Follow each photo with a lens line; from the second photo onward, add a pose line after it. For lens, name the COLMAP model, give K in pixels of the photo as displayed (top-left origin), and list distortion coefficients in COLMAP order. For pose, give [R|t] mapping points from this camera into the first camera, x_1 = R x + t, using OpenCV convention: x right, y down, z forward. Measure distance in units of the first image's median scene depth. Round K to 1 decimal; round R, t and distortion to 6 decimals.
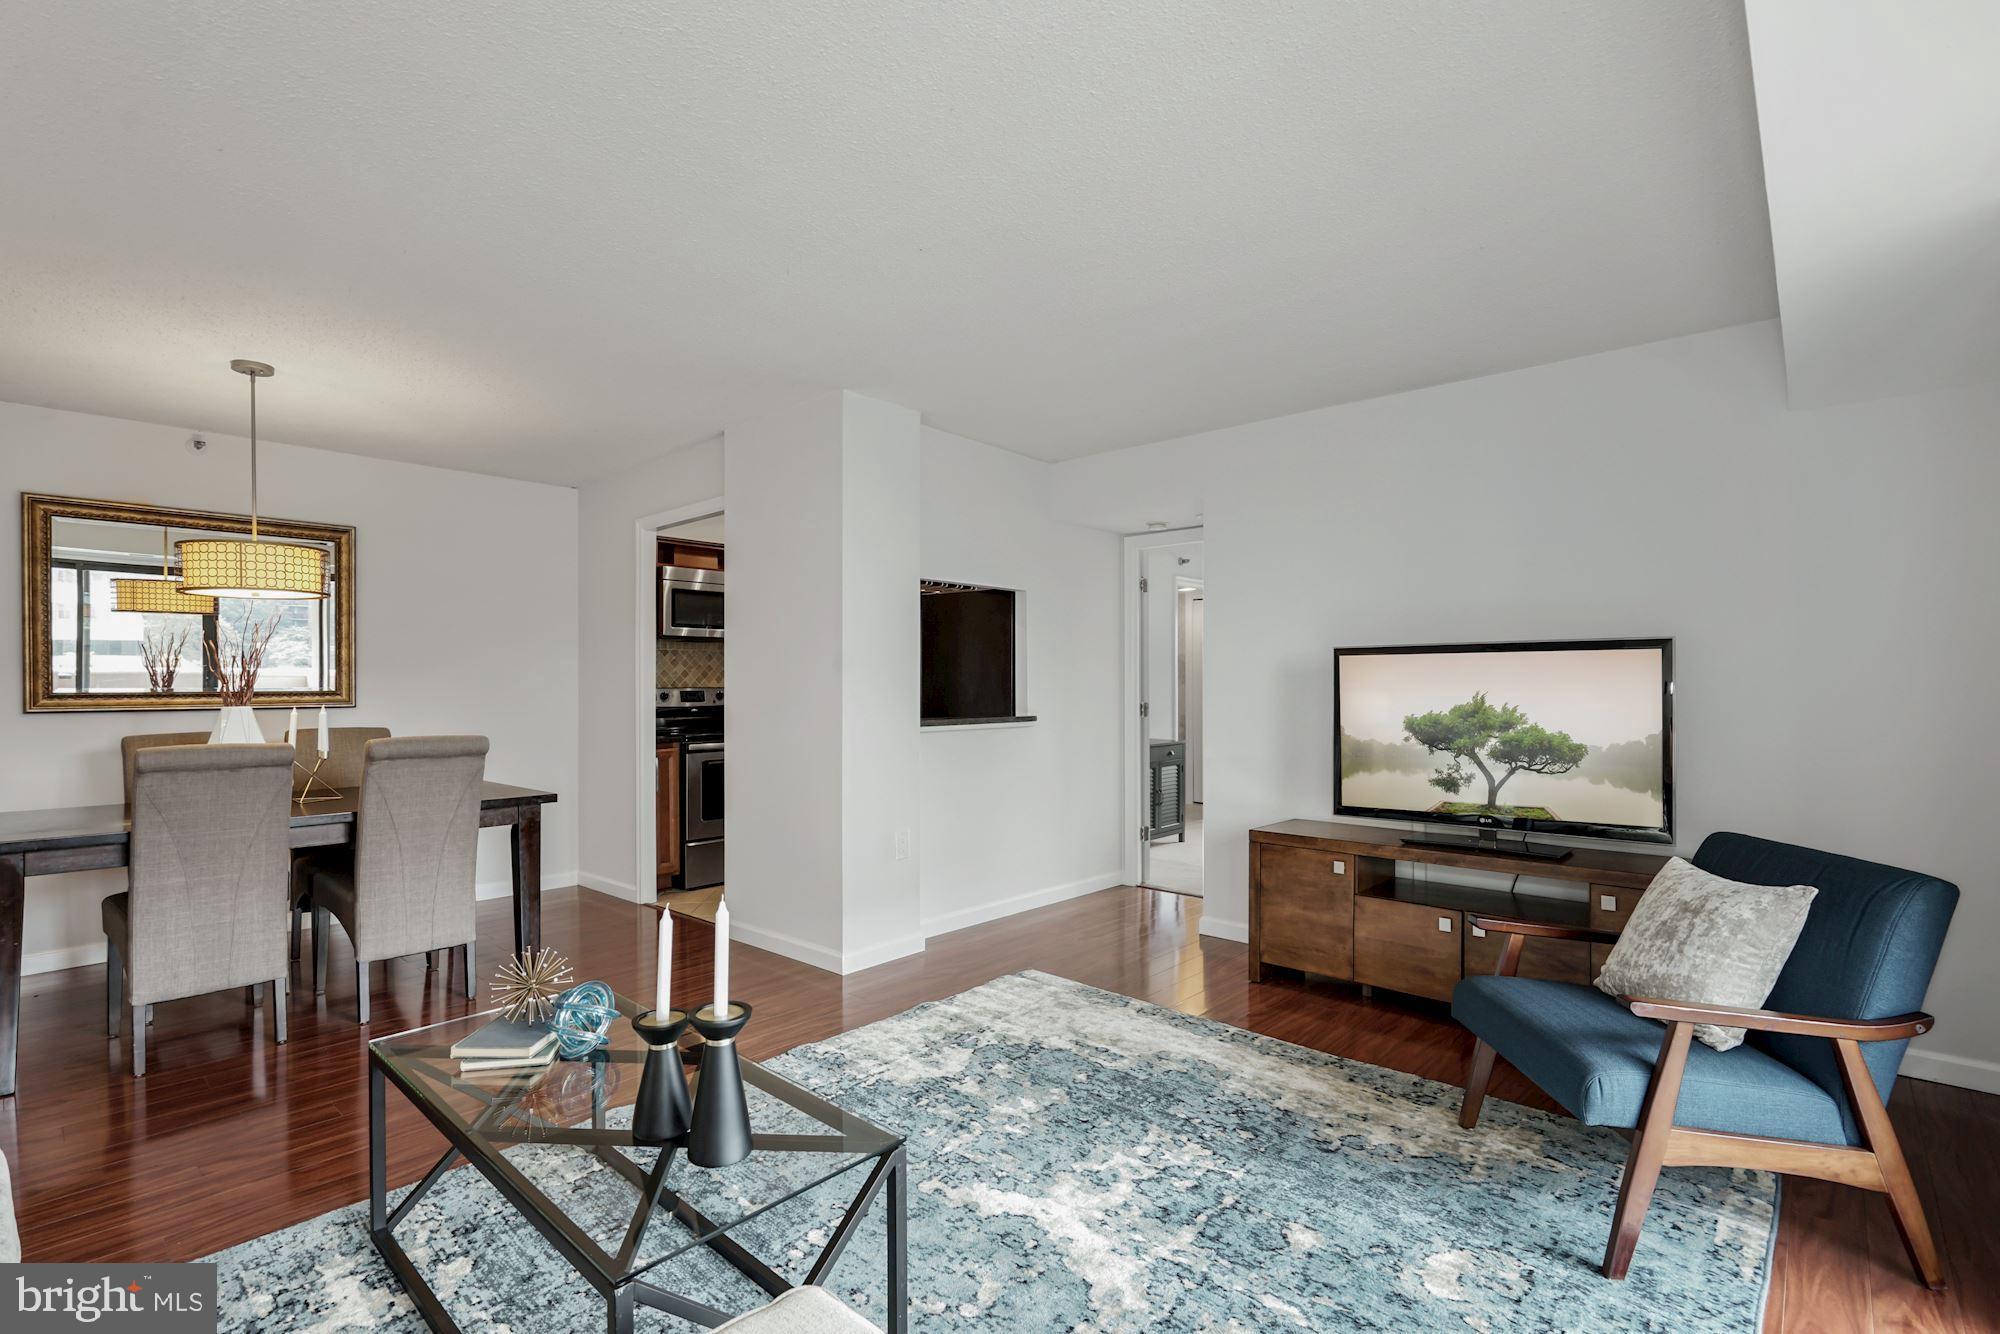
lens RADIAL K [[928.7, 0, 991.1], [0, 928.7, 674.3], [0, 0, 1]] dist [-0.000544, 0.000001]
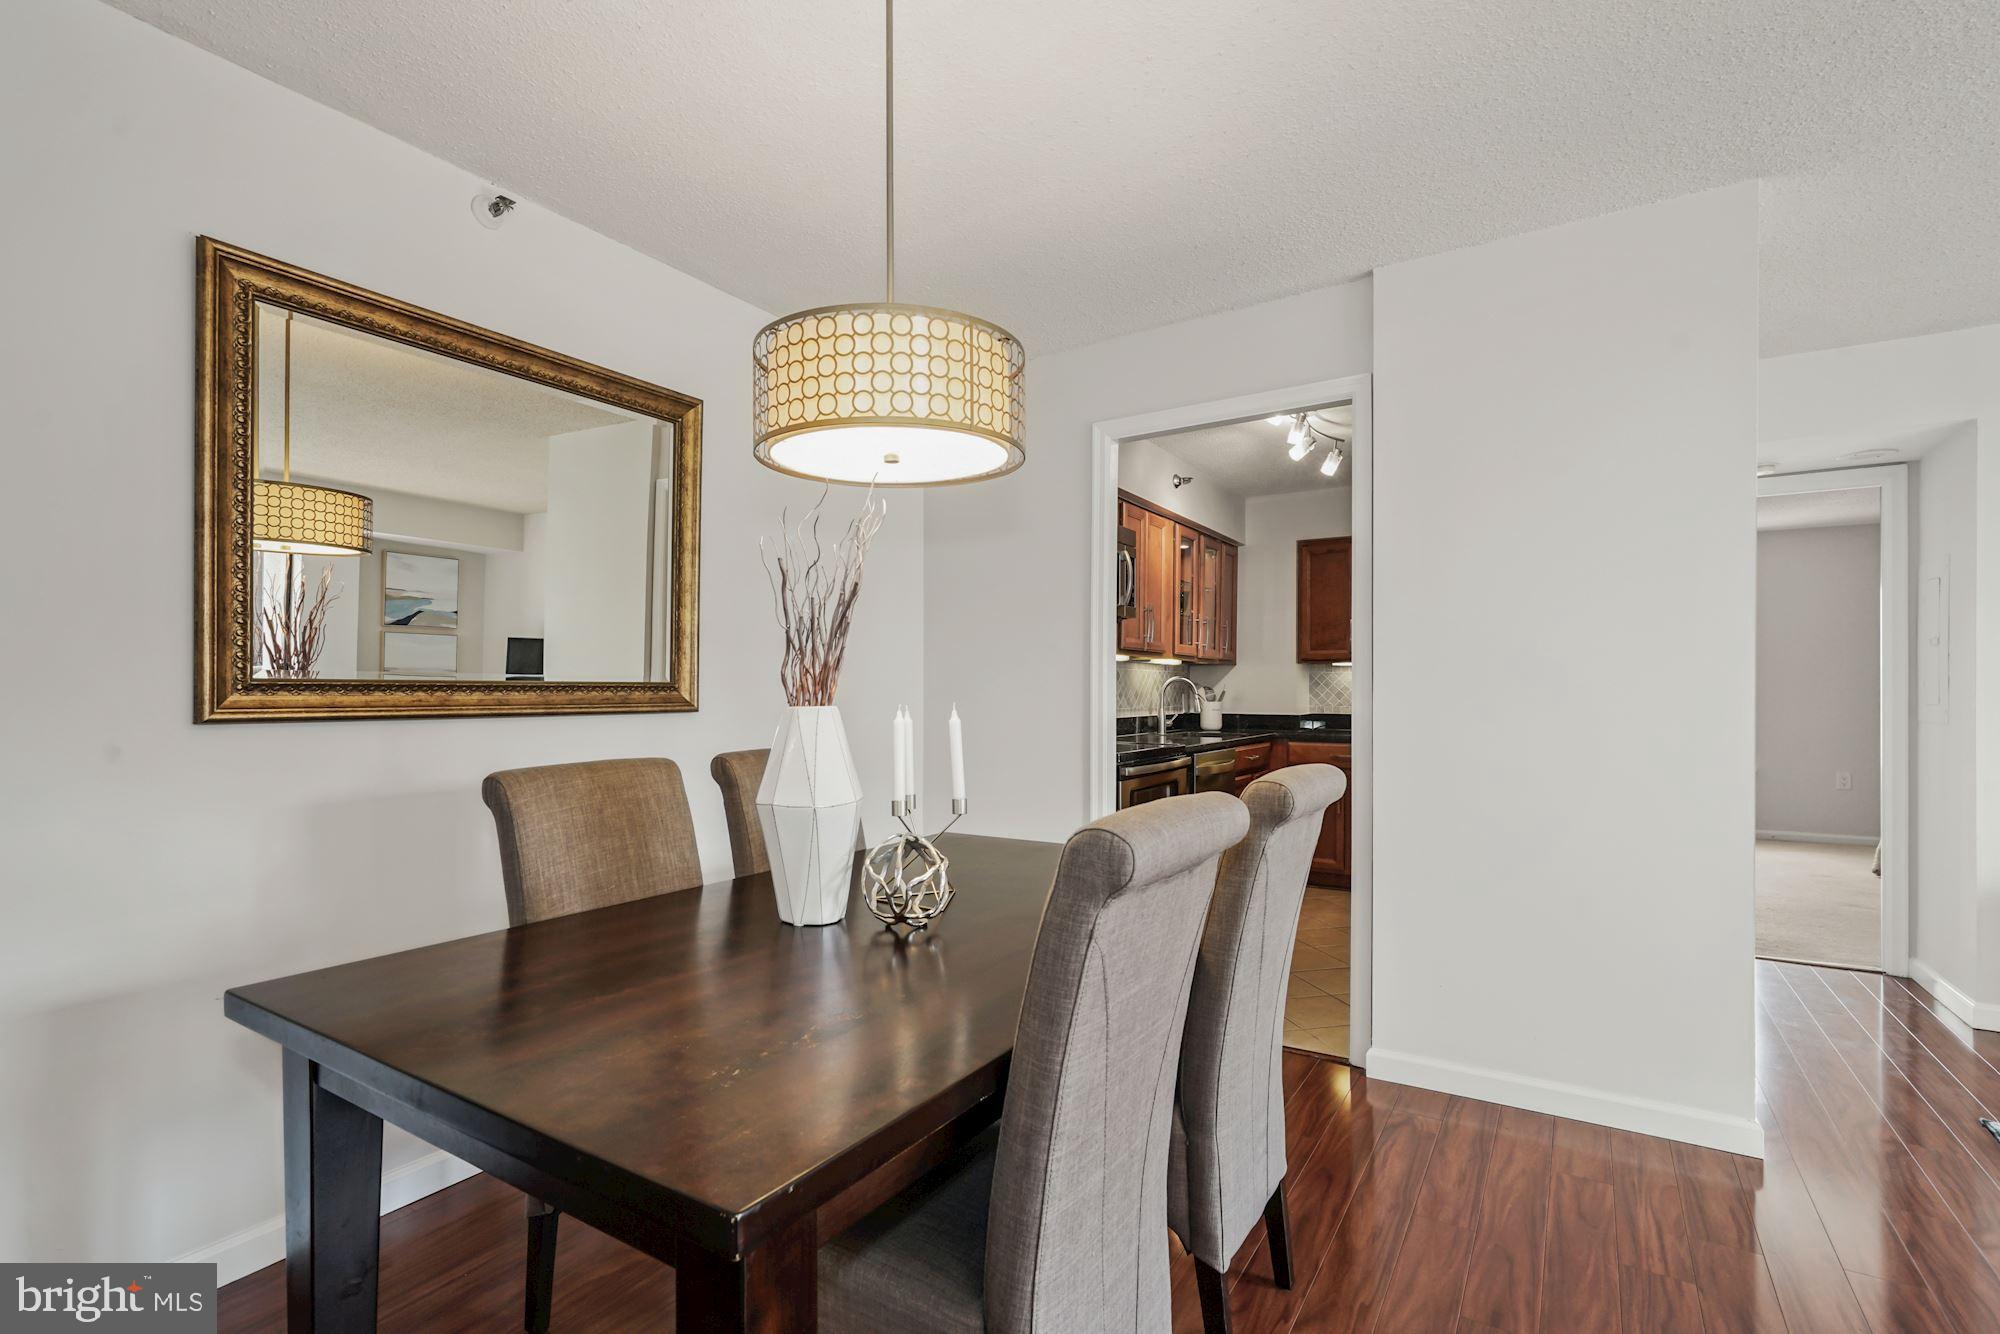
lens RADIAL K [[901.7, 0, 990.4], [0, 901.7, 684.7], [0, 0, 1]] dist [-0.013297, -0.000306]
pose [[0.987349, 0.002383, 0.158546, -0.630640], [-0.002677, 0.999995, 0.001644, 0.018687], [-0.158541, -0.002048, 0.987350, 0.438419]]
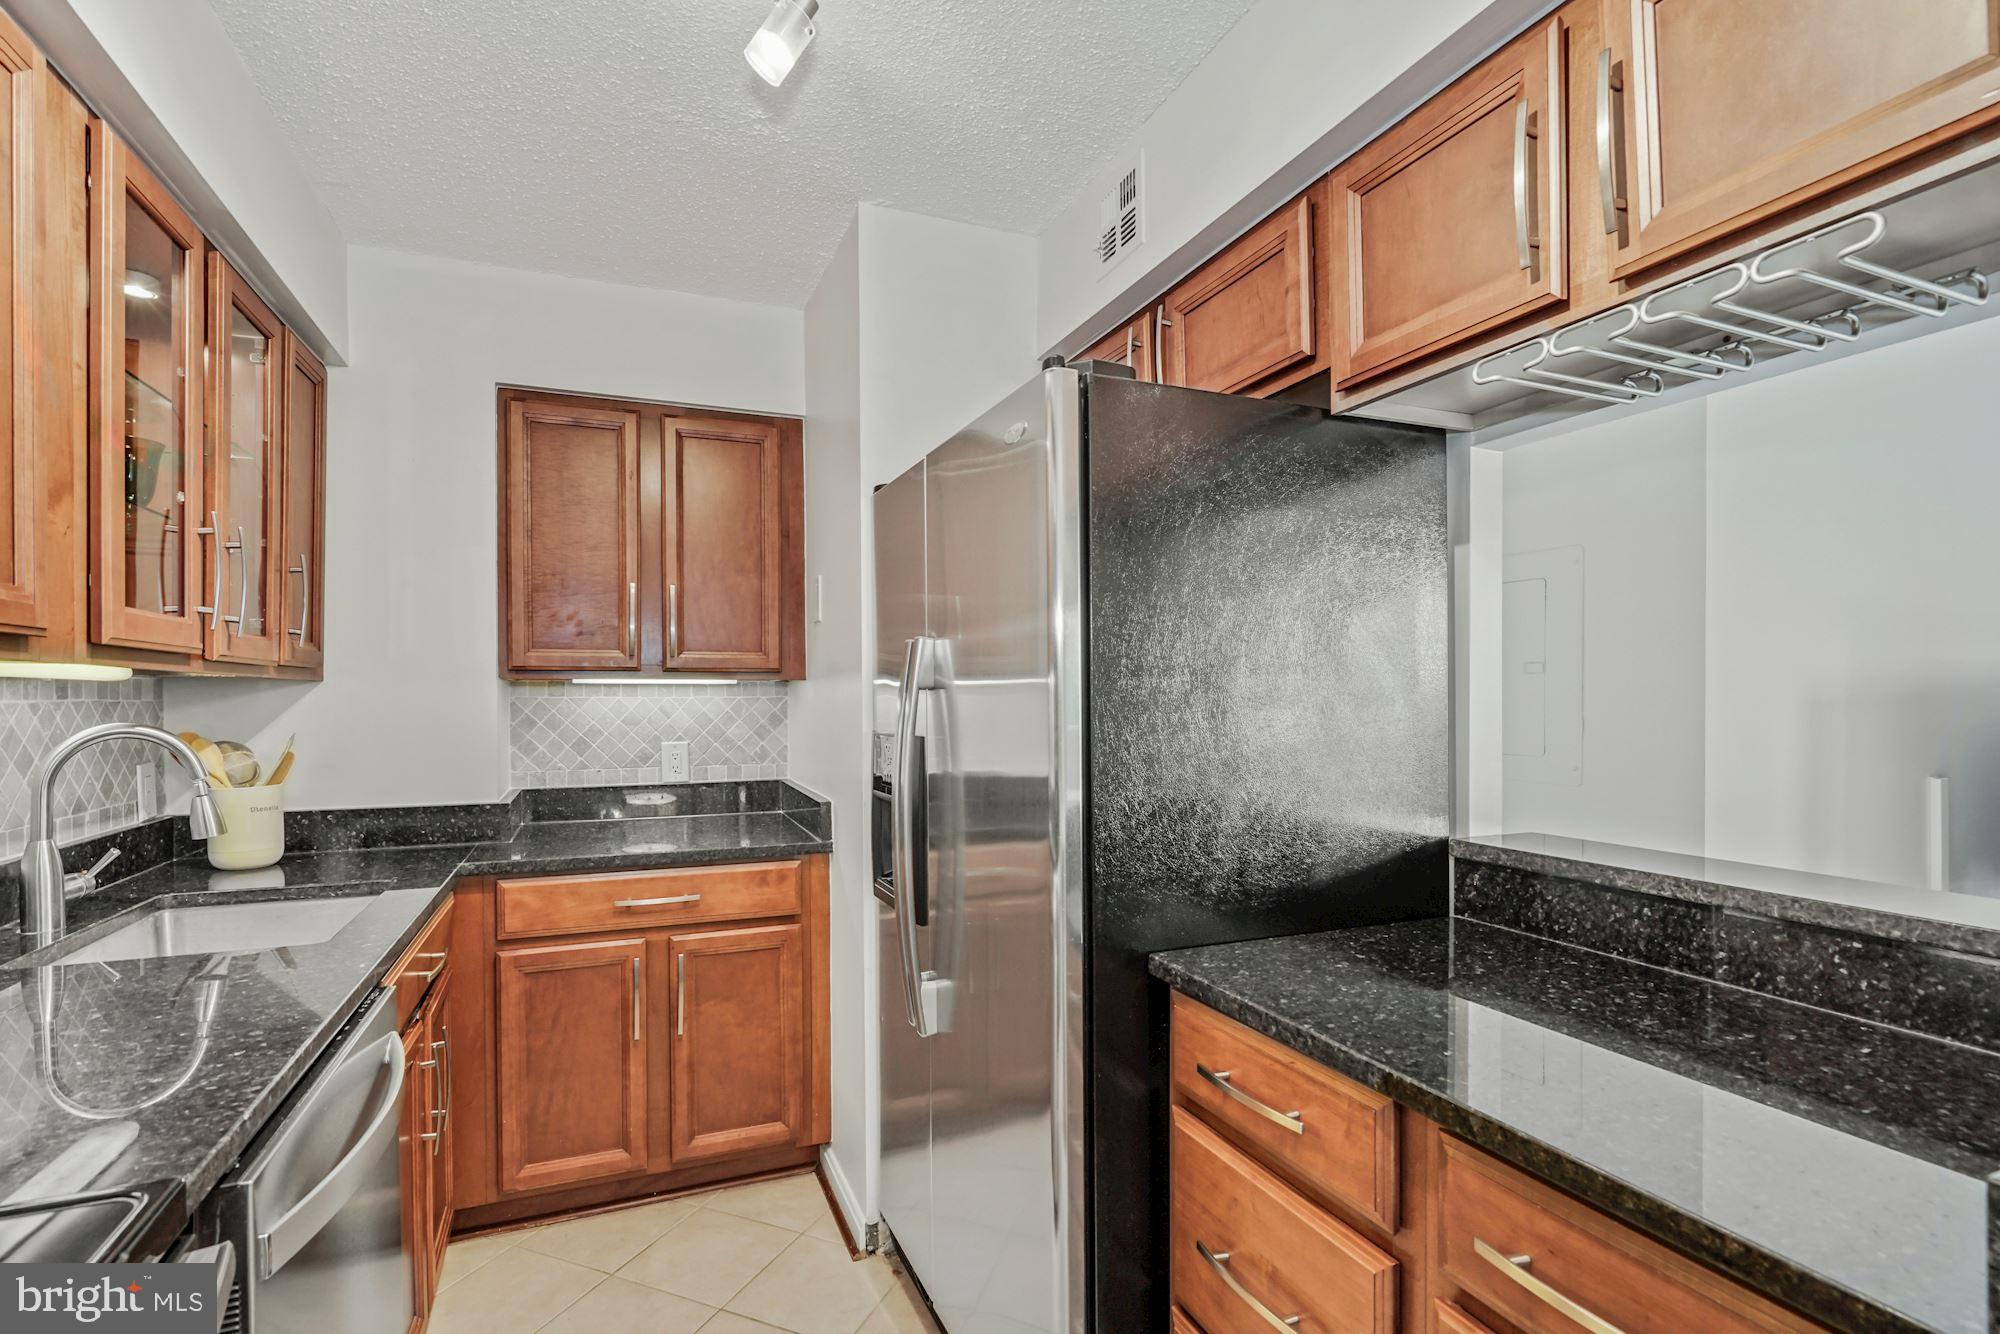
lens RADIAL K [[925.0, 0, 981.2], [0, 925.0, 703.9], [0, 0, 1]] dist [-0.002754, 0.000086]
pose [[0.434983, -0.013143, 0.900343, -0.367850], [-0.003118, 0.999865, 0.016102, -0.005025], [-0.900433, -0.009812, 0.434883, 1.132865]]
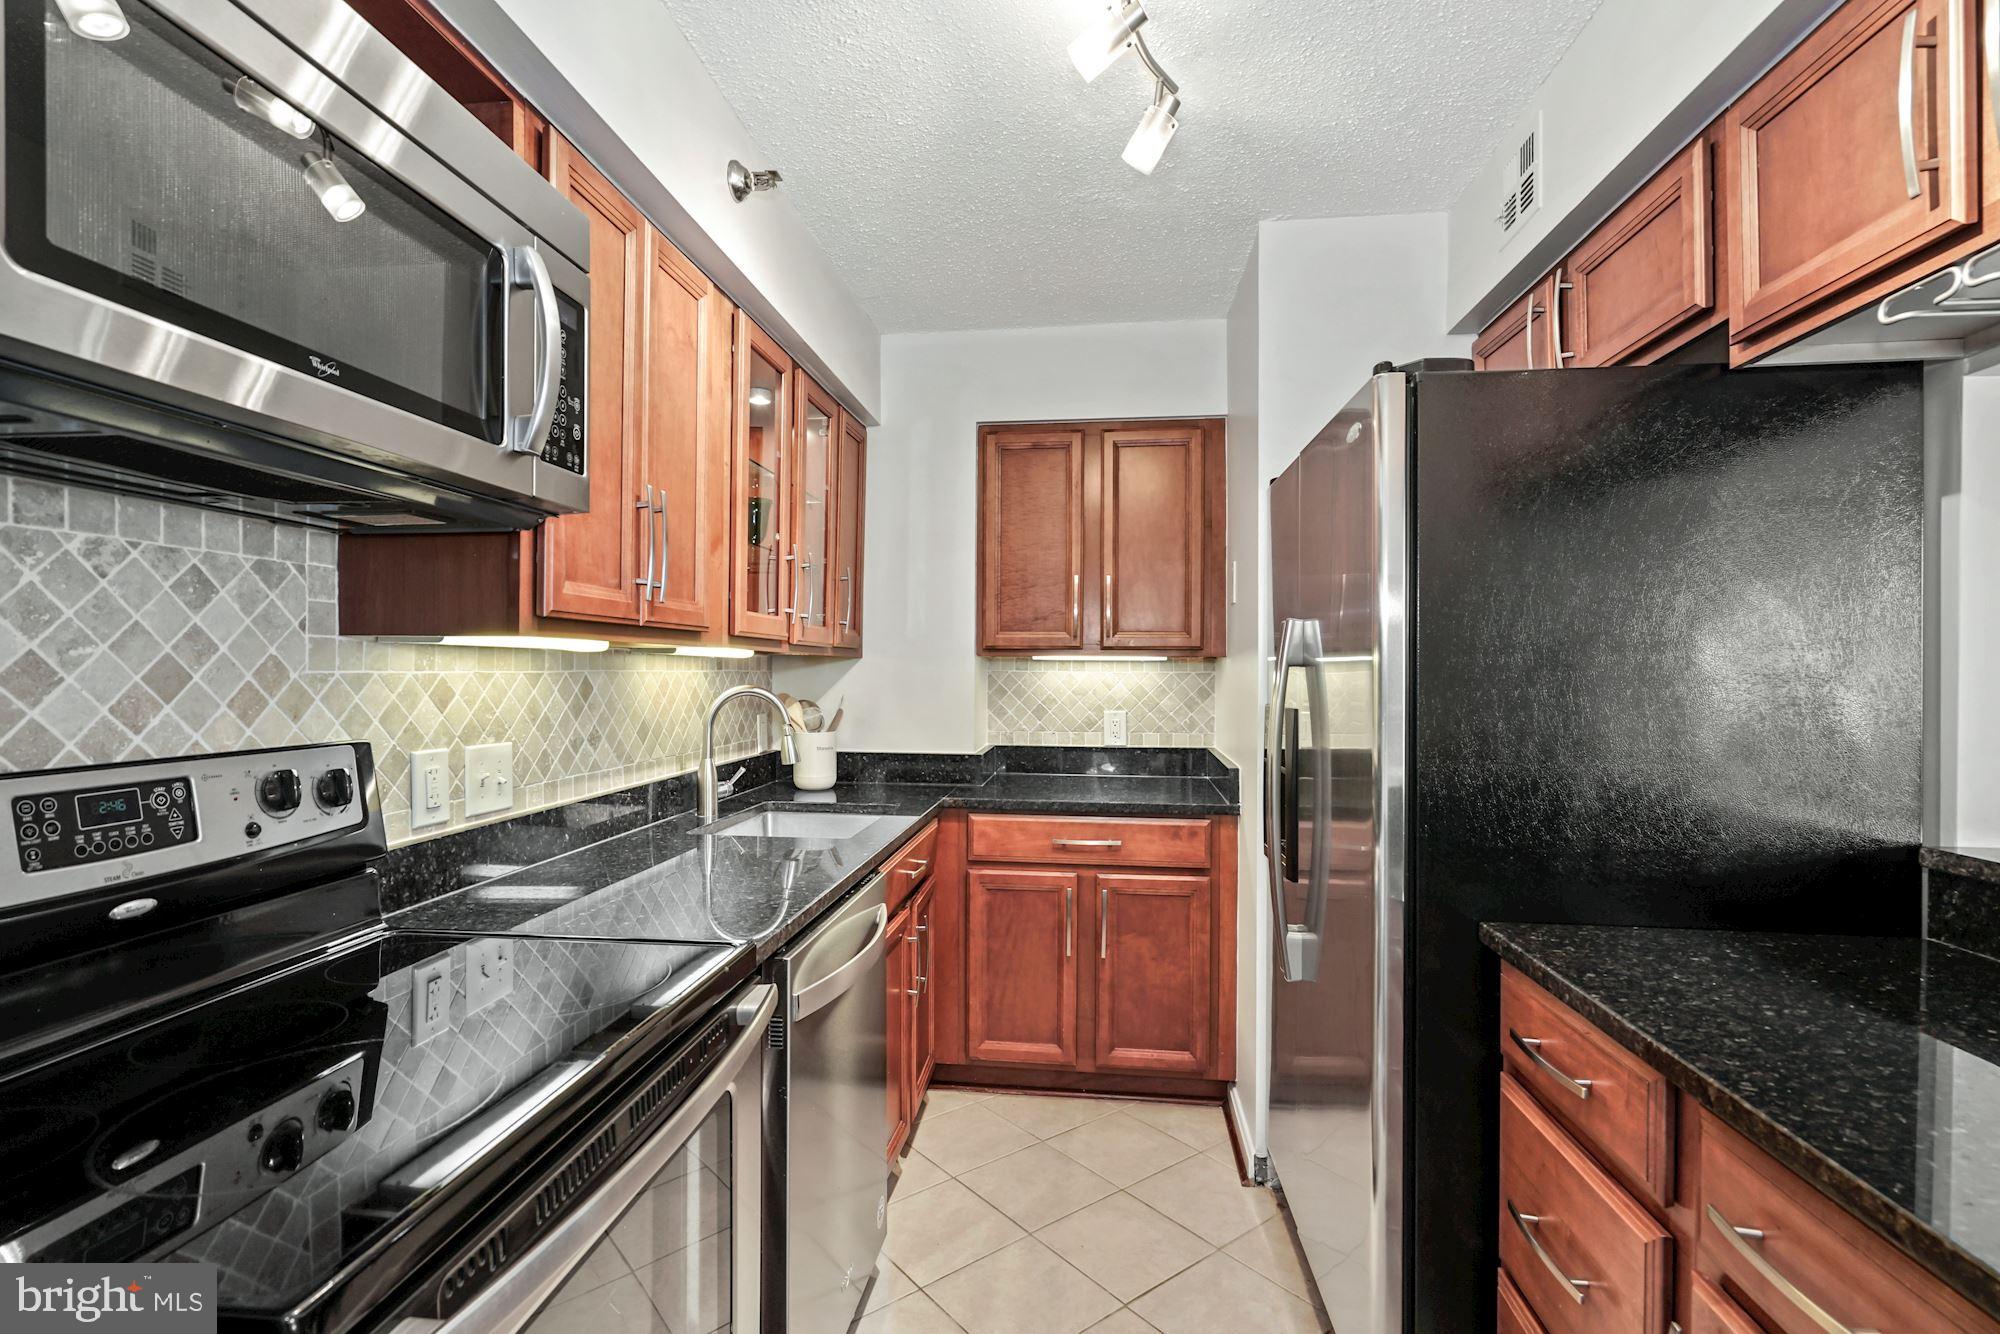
lens RADIAL K [[928.7, 0, 991.1], [0, 928.7, 674.3], [0, 0, 1]] dist [-0.000544, 0.000001]
pose [[0.818766, -0.002035, 0.574124, -0.389021], [-0.006459, 0.999898, 0.012756, -0.005544], [-0.574091, -0.014153, 0.818669, 1.052943]]
